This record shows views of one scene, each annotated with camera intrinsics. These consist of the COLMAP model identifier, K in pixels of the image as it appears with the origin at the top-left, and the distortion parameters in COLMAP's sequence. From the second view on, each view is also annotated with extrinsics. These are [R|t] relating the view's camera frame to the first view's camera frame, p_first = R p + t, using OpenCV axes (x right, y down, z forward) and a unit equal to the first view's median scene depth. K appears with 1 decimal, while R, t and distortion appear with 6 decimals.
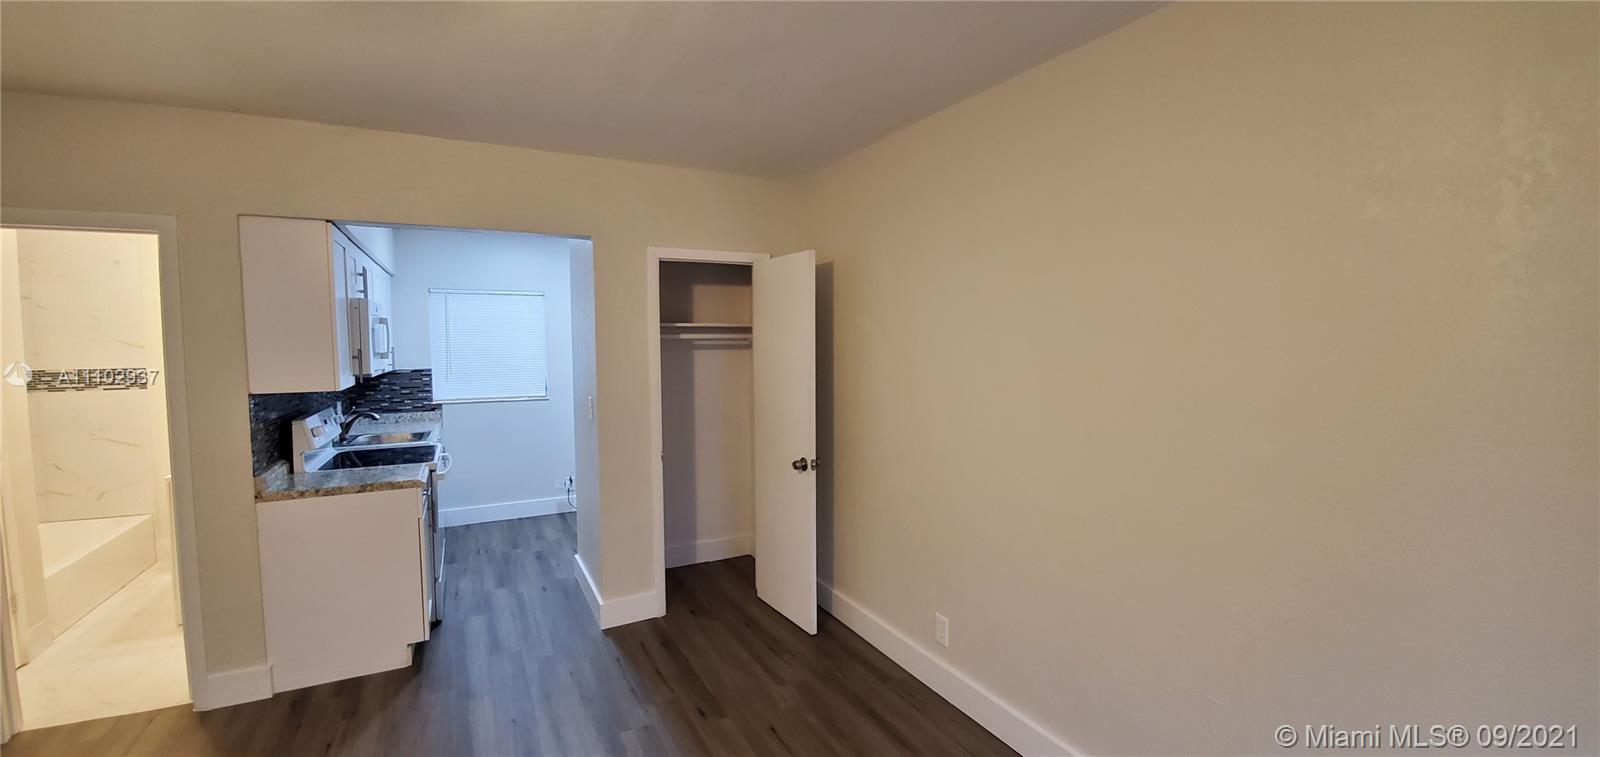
lens RADIAL K [[633.8, 0, 797.3], [0, 633.8, 386.7], [0, 0, 1]] dist [-0.003219, -0.001520]
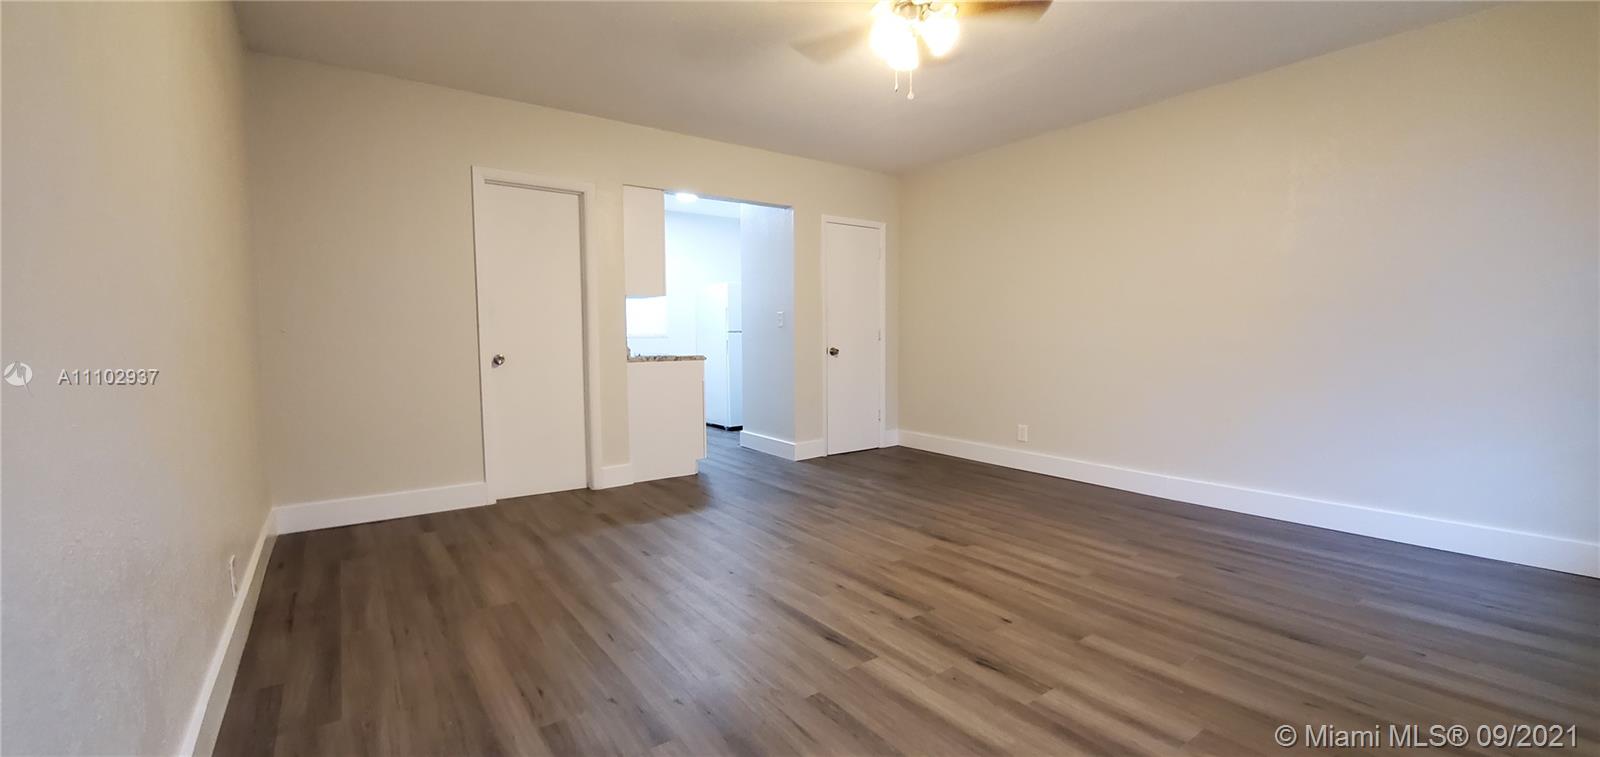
lens RADIAL K [[633.8, 0, 790.8], [0, 633.8, 381.6], [0, 0, 1]] dist [-0.003219, -0.001520]
pose [[0.990903, -0.011186, 0.134111, -0.342964], [0.010633, 0.999932, 0.004836, 0.120411], [-0.134156, -0.003366, 0.990955, -0.349580]]
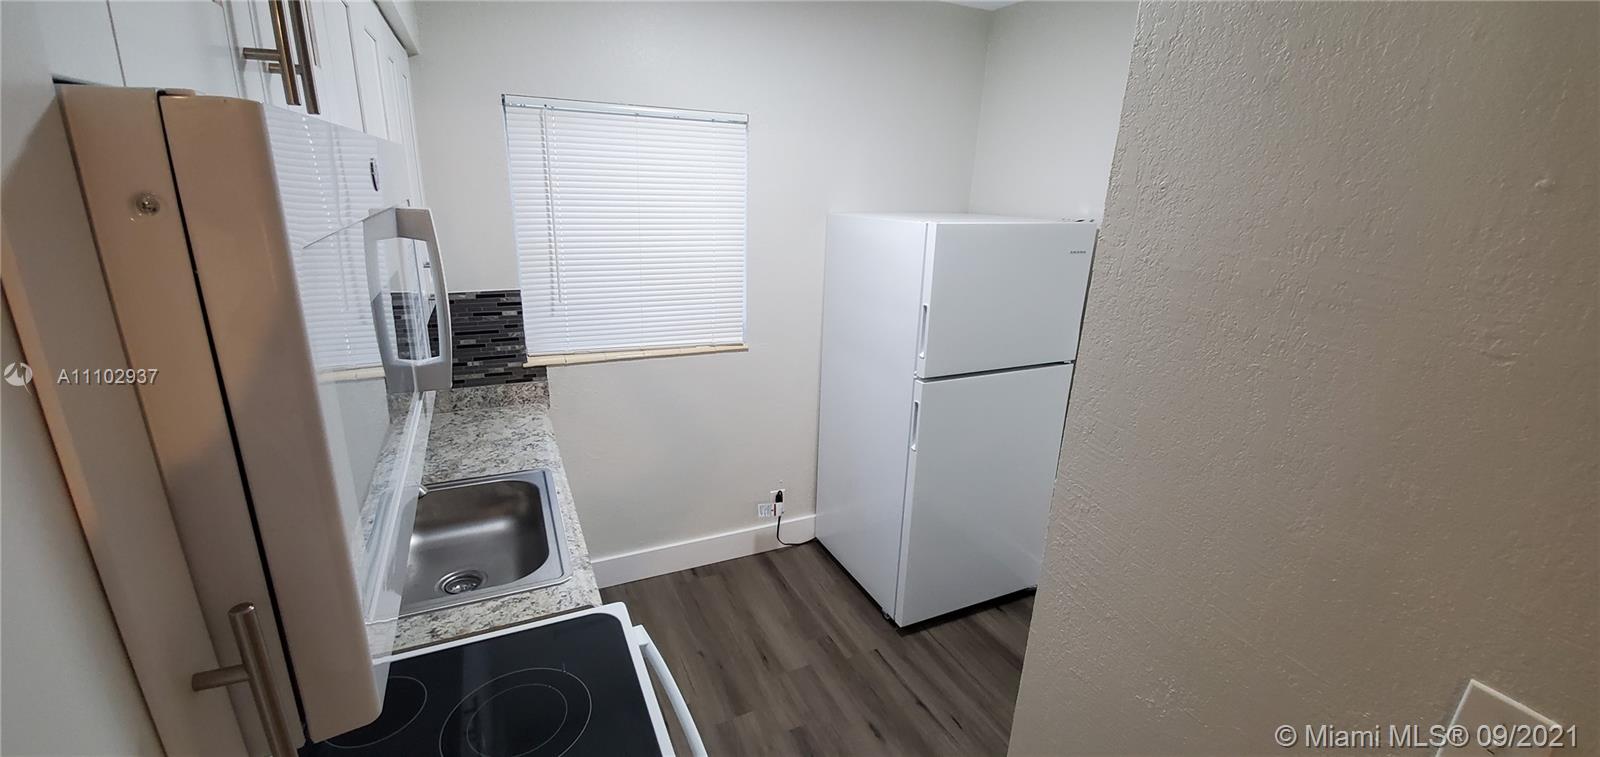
lens RADIAL K [[633.8, 0, 796.4], [0, 633.8, 380.6], [0, 0, 1]] dist [-0.003219, -0.001520]
pose [[0.998474, 0.050048, -0.023352, -0.375804], [-0.043227, 0.971374, 0.233590, -0.079439], [0.034374, -0.232224, 0.972055, 0.567786]]
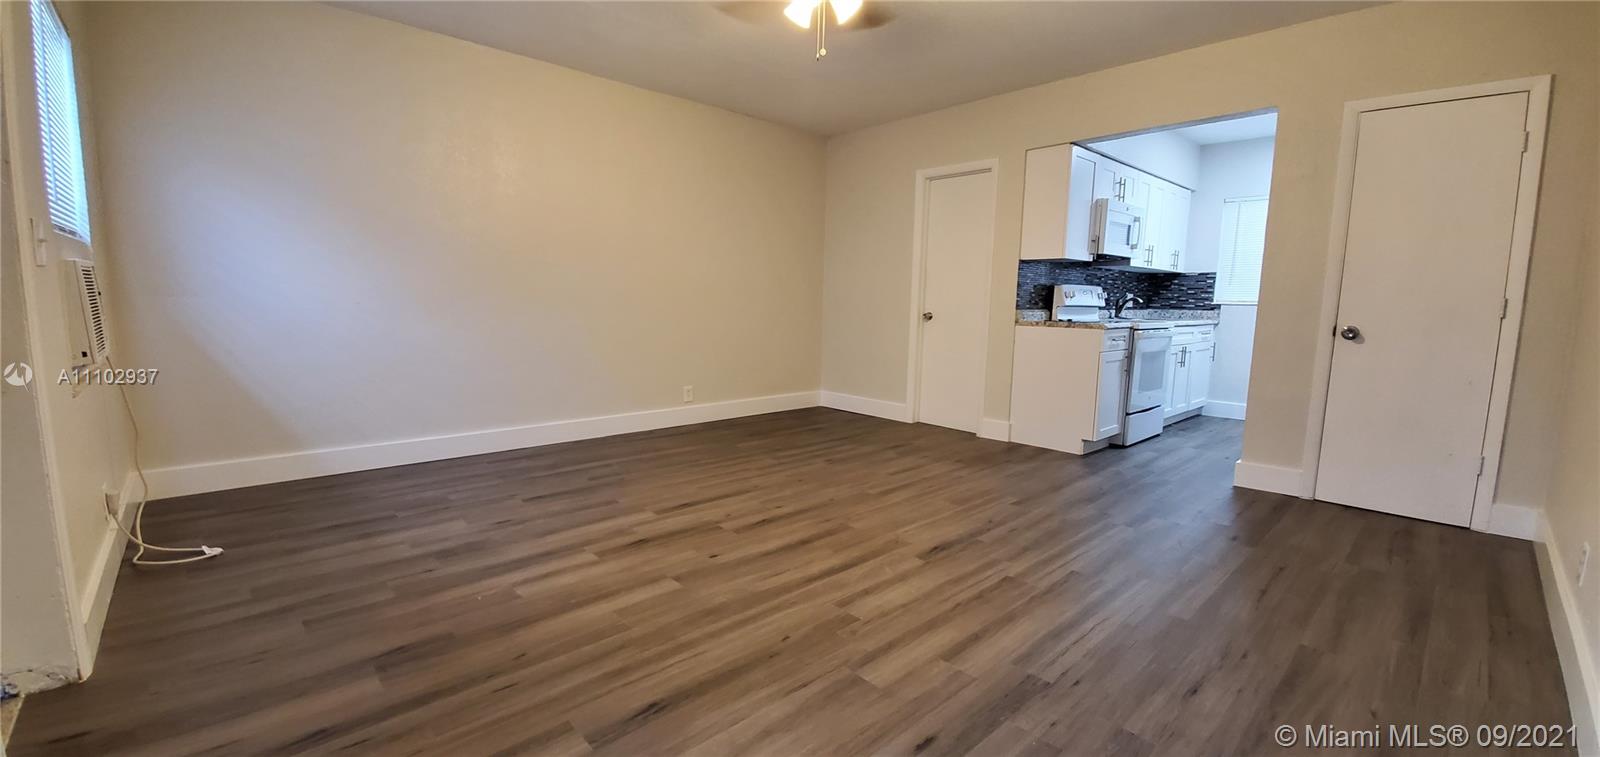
lens RADIAL K [[633.8, 0, 795.3], [0, 633.8, 383.3], [0, 0, 1]] dist [-0.003219, -0.001520]
pose [[0.260111, 0.136383, -0.955899, 0.329229], [-0.083052, 0.989466, 0.118573, 0.096514], [0.962000, 0.048547, 0.268698, -0.008108]]
